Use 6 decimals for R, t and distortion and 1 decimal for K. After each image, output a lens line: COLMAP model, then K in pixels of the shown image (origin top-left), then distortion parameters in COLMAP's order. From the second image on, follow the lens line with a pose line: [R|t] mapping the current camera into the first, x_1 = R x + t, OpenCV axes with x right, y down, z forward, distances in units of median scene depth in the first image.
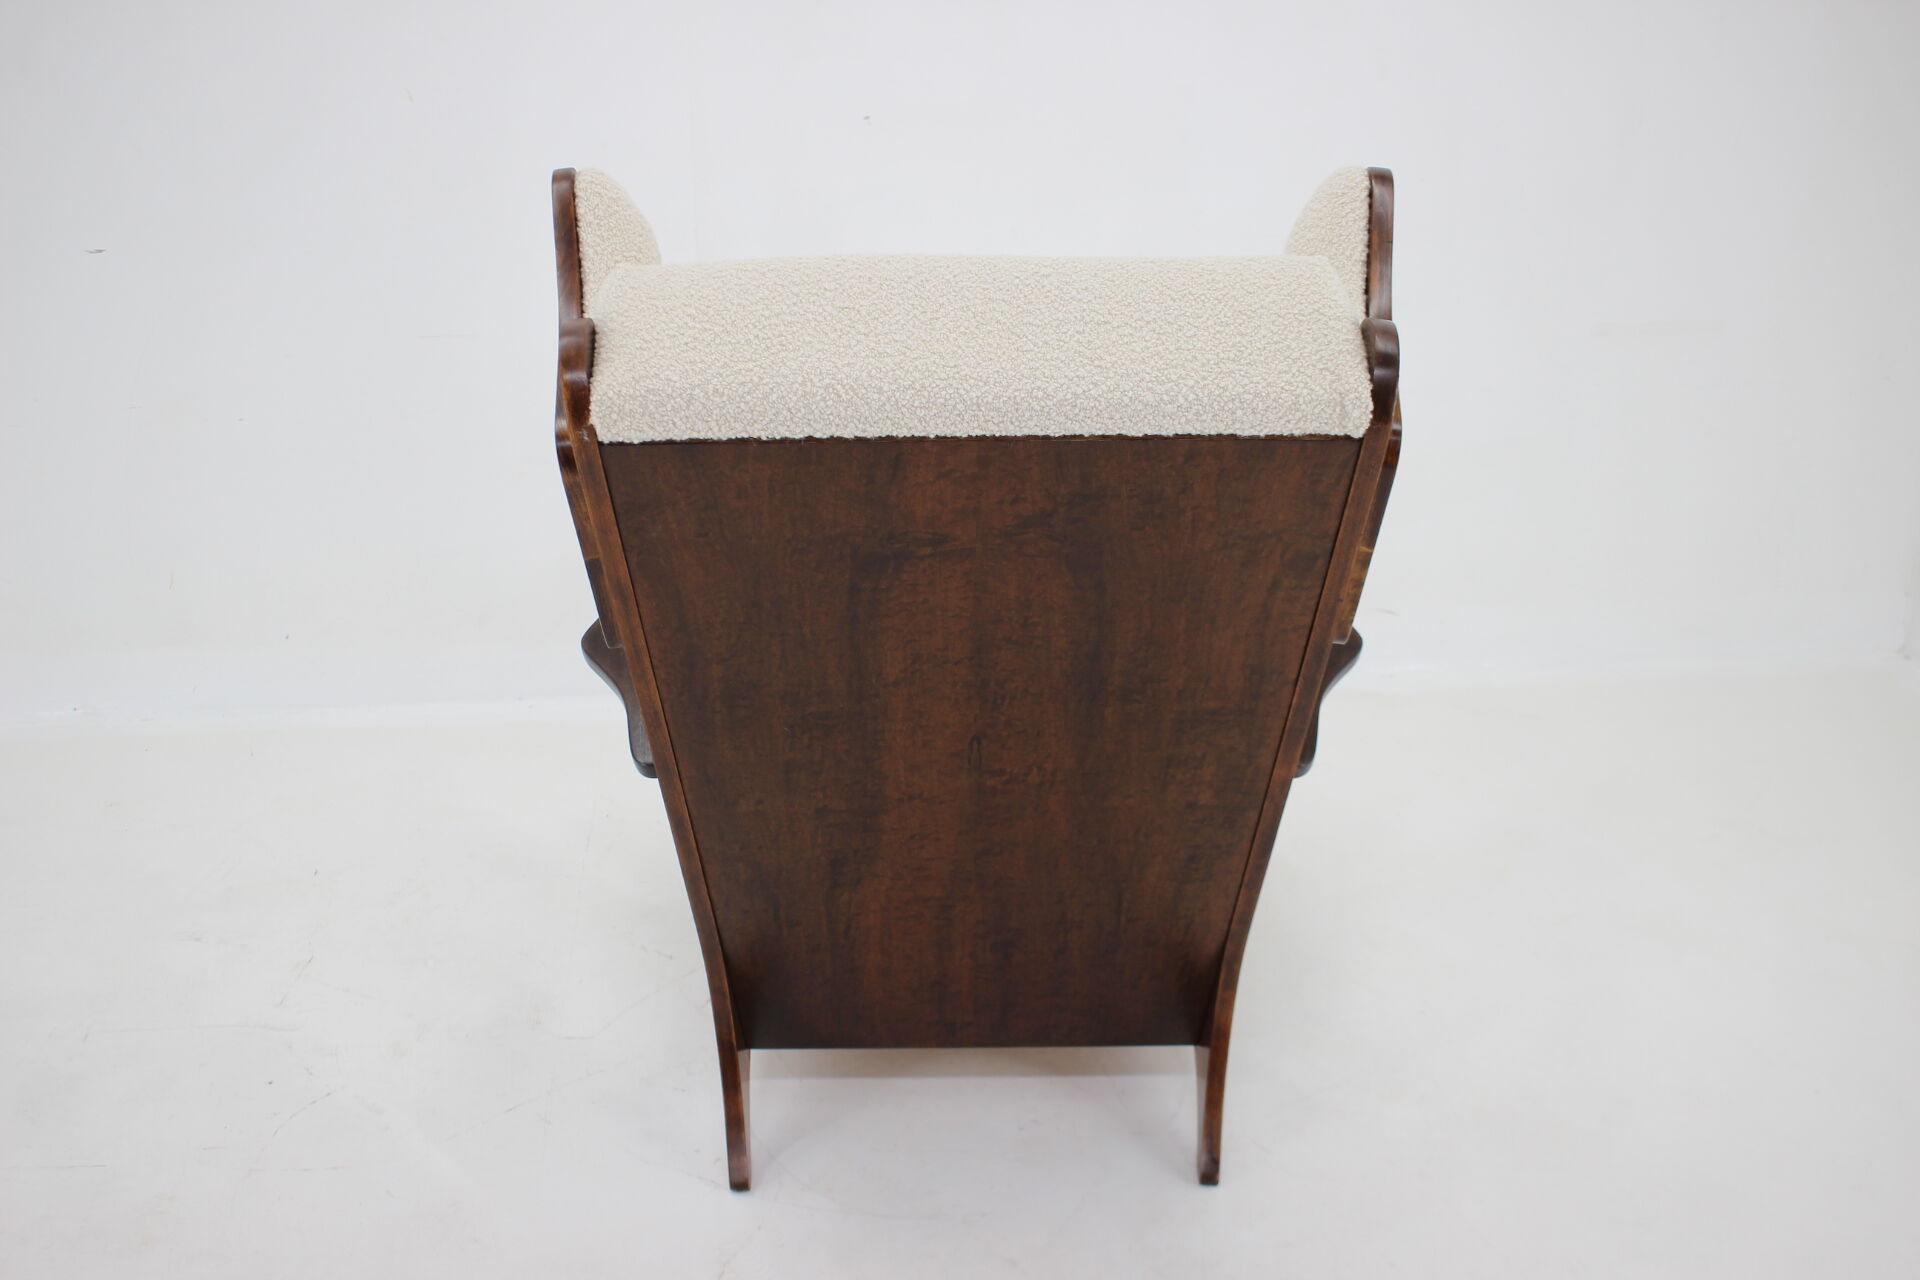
lens RADIAL K [[1290.6, 0, 962.4], [0, 1290.6, 652.4], [0, 0, 1]] dist [-0.051370, -0.002073]
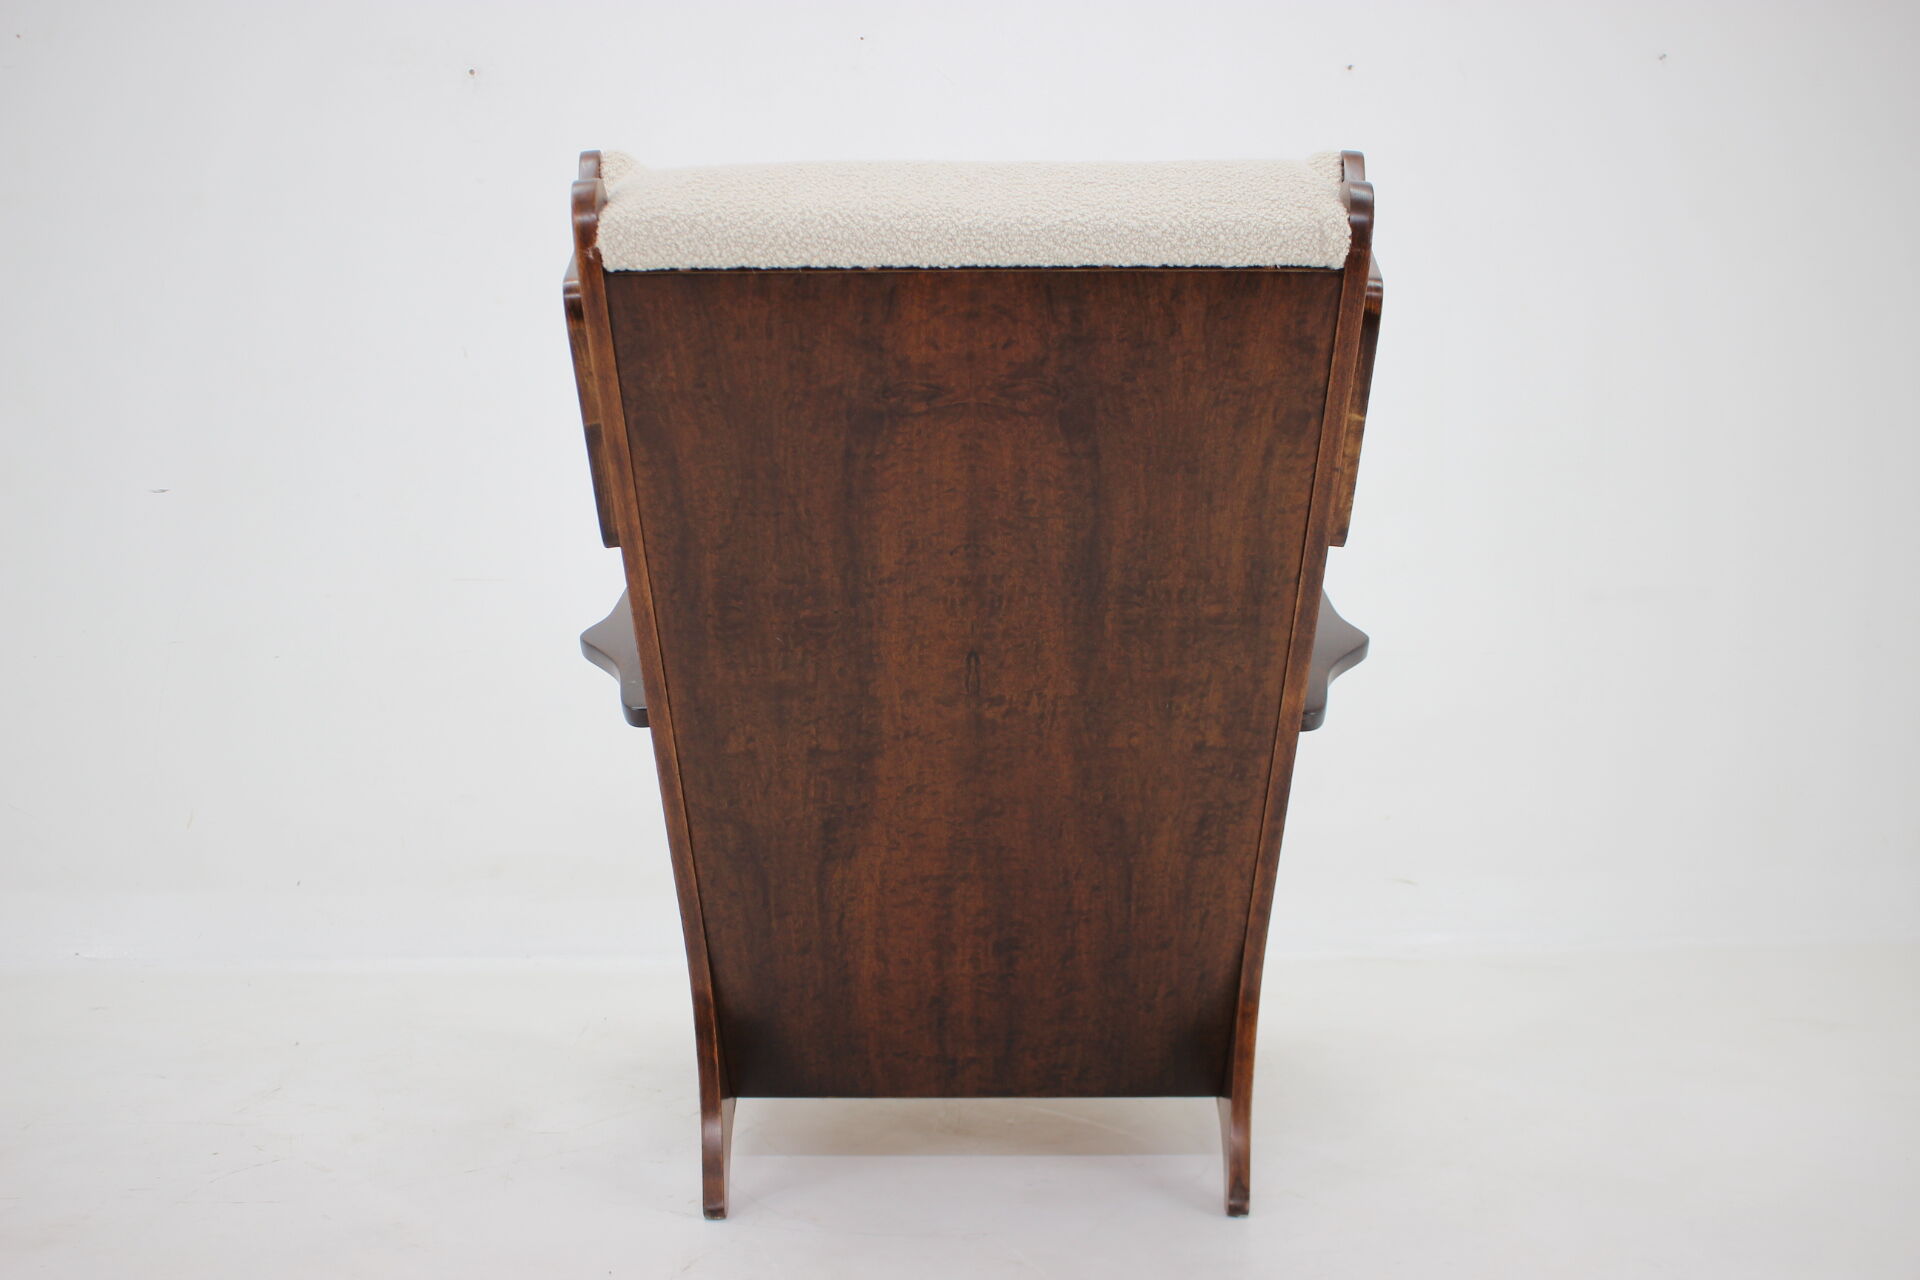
lens RADIAL K [[1290.6, 0, 964.2], [0, 1290.6, 644.6], [0, 0, 1]] dist [-0.051370, -0.002073]
pose [[0.999934, -0.000755, -0.011465, 0.015849], [-0.001784, 0.975539, -0.219817, 0.295845], [0.011351, 0.219823, 0.975474, 0.050871]]
